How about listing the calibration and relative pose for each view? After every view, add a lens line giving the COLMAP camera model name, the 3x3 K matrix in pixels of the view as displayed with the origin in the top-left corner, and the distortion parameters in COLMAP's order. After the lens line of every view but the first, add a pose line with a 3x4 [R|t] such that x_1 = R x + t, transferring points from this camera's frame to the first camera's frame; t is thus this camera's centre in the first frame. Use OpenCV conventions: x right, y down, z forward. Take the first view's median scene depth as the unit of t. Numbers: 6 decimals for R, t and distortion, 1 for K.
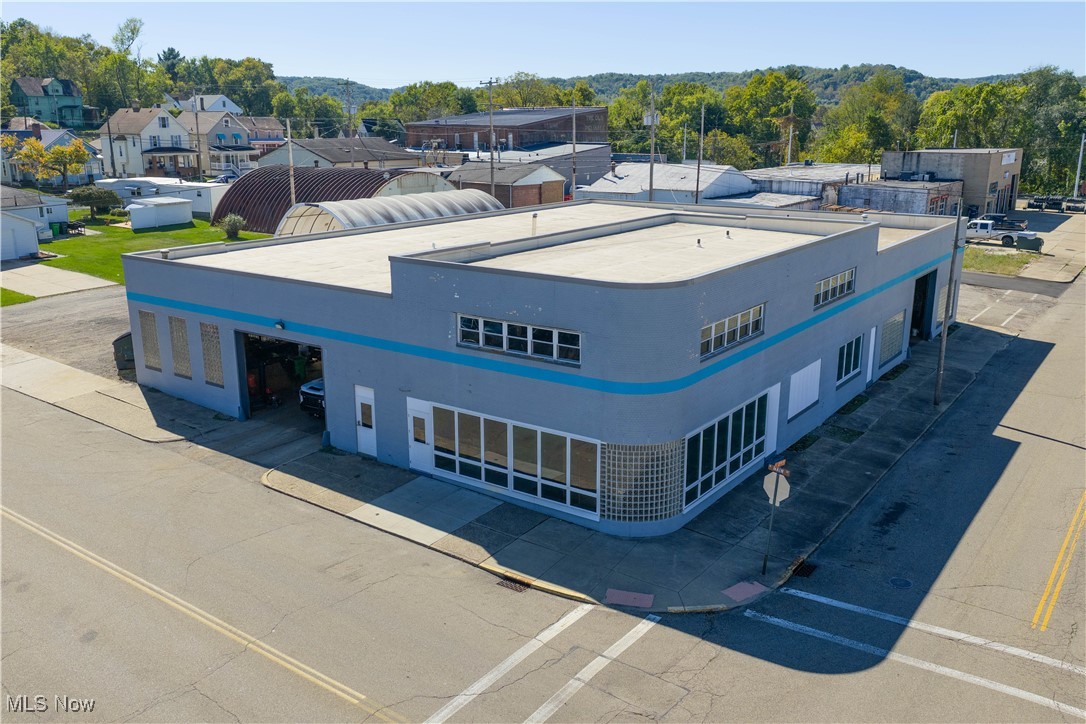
lens RADIAL K [[935.2, 0, 543.0], [0, 935.2, 362.0], [0, 0, 1]] dist [0.015307, -0.023534]
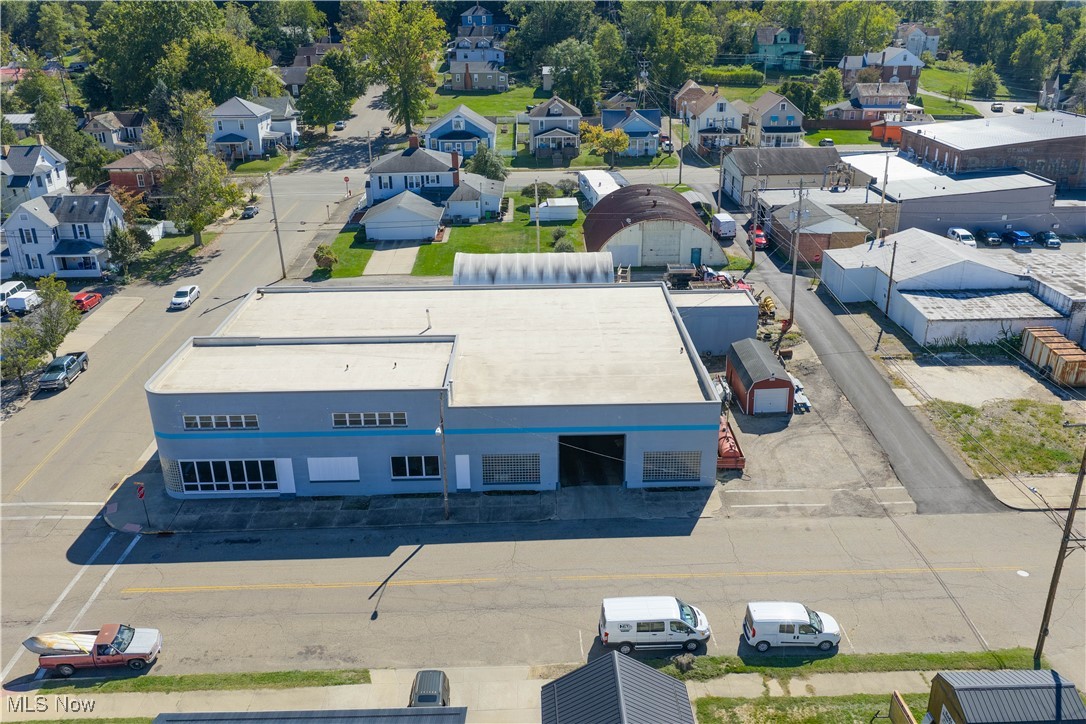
lens RADIAL K [[902.4, 0, 544.9], [0, 902.4, 363.4], [0, 0, 1]] dist [0.011696, -0.019407]
pose [[0.594964, 0.300001, -0.745665, 1.429961], [-0.192460, 0.953916, 0.230223, -0.518279], [0.780370, 0.006536, 0.625284, 0.231598]]
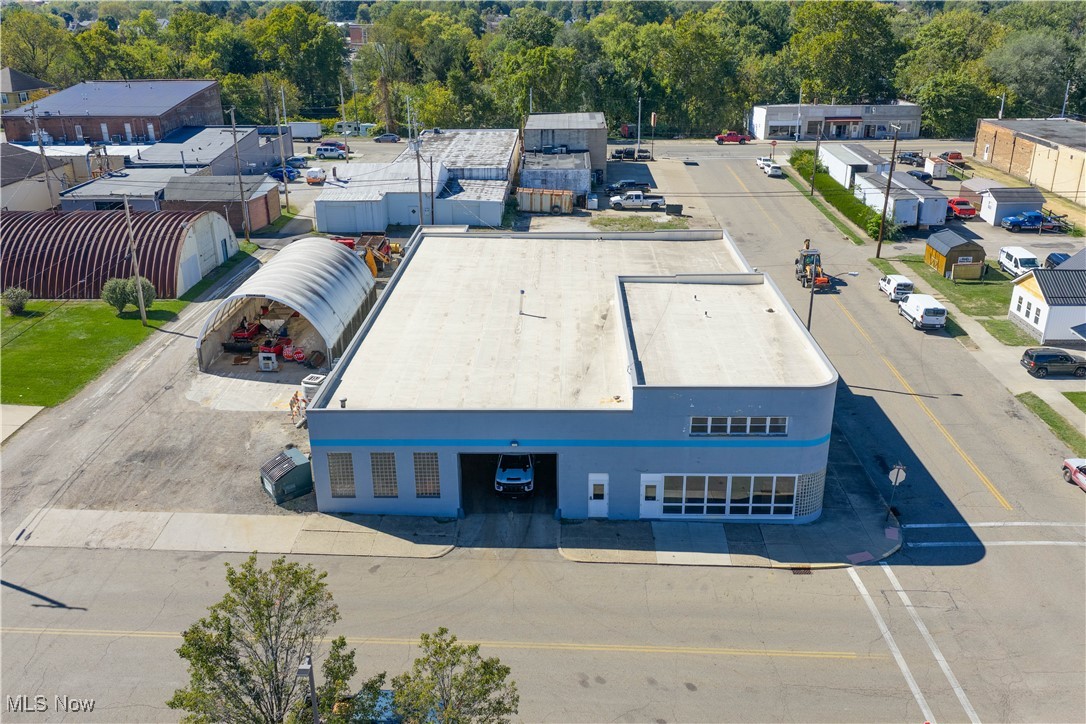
lens RADIAL K [[935.2, 0, 543.0], [0, 935.2, 362.0], [0, 0, 1]] dist [0.015307, -0.023534]
pose [[0.827886, -0.213794, 0.518553, -0.754385], [0.151673, 0.975396, 0.159996, -0.296854], [-0.540000, -0.053808, 0.839943, -0.108128]]
